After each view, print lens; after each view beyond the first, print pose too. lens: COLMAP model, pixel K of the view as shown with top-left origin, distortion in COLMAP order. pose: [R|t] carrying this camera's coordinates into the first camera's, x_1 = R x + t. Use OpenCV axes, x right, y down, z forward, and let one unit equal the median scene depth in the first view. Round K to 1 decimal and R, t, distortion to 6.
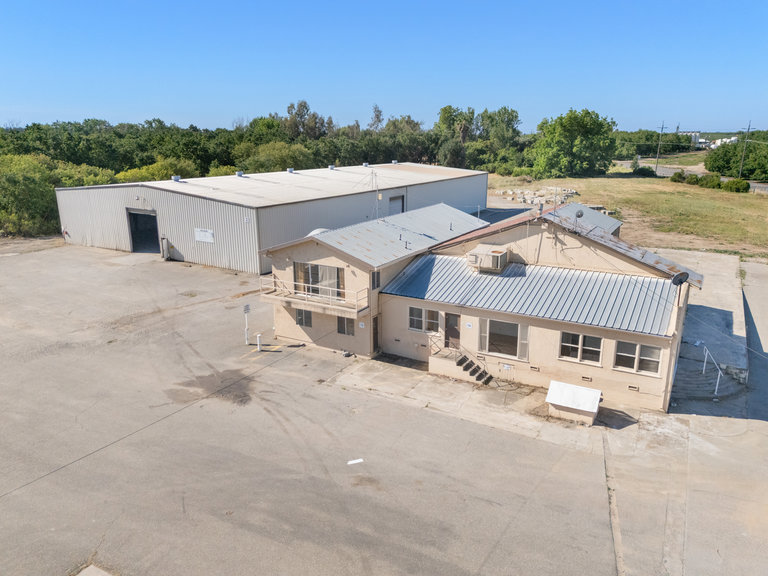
lens RADIAL K [[559.5, 0, 384.0], [0, 559.5, 288.0], [0, 0, 1]] dist [0.001603, 0.000767]
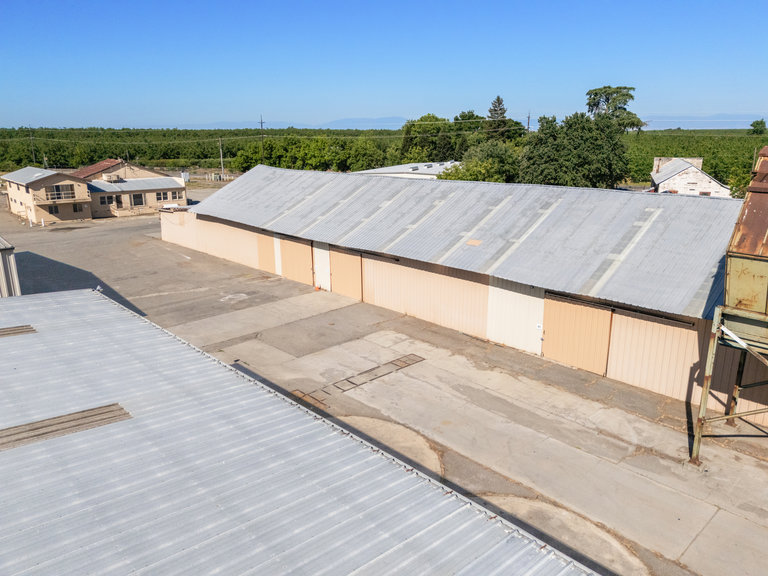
lens RADIAL K [[559.5, 0, 384.0], [0, 559.5, 288.0], [0, 0, 1]] dist [0.001603, 0.000767]
pose [[0.262943, -0.243986, 0.933451, -2.269824], [0.239749, 0.953673, 0.181737, 0.299892], [-0.934549, 0.176008, 0.309257, -1.045327]]
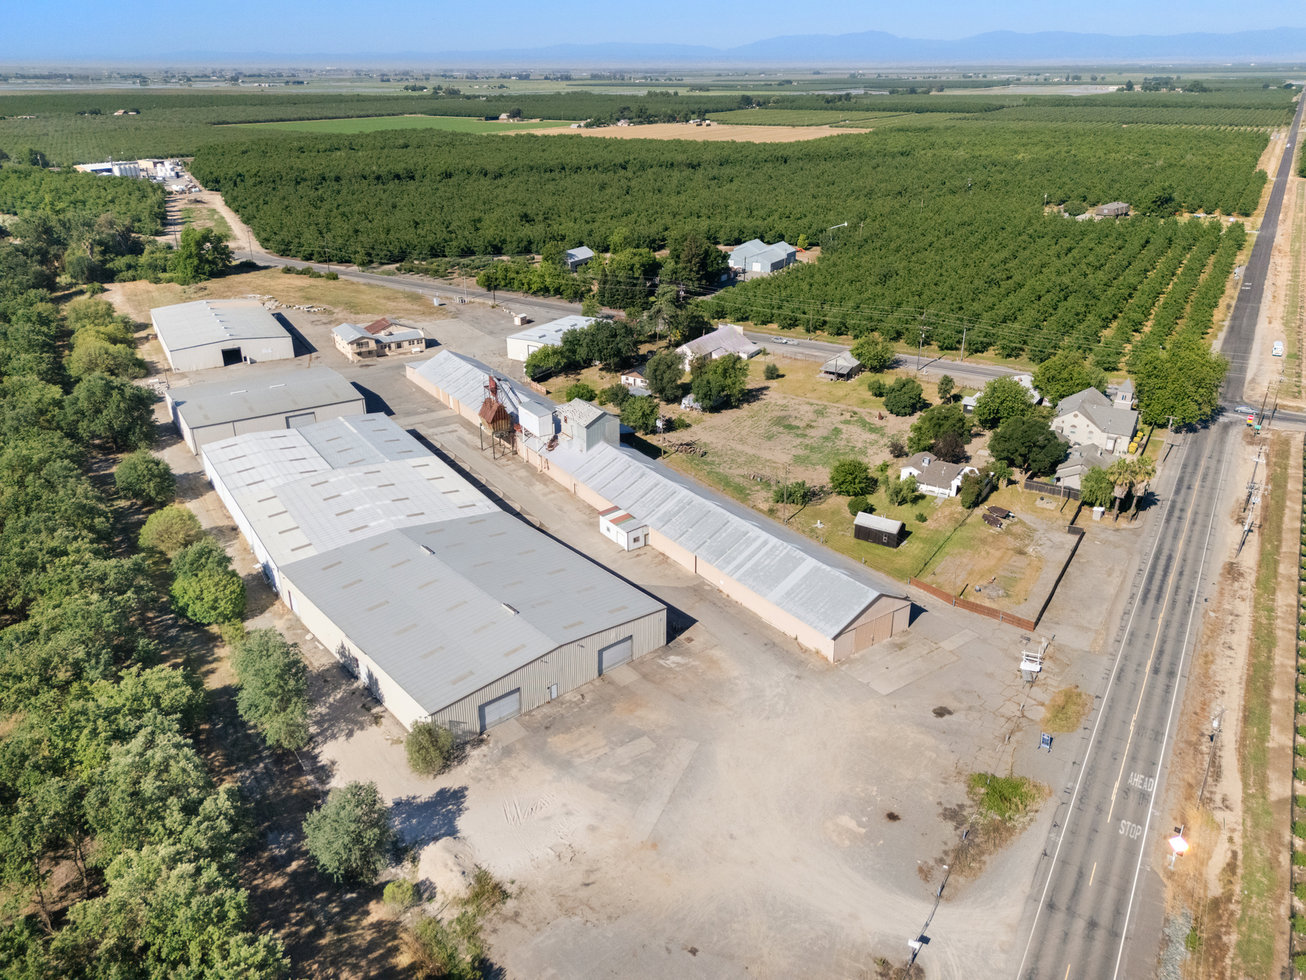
lens RADIAL K [[951.5, 0, 653.0], [0, 951.5, 490.0], [0, 0, 1]] dist [0.001603, 0.000767]
pose [[0.445334, -0.356086, 0.821511, -6.830314], [0.219939, 0.932909, 0.285144, -0.703829], [-0.867931, 0.053698, 0.493774, -5.711434]]
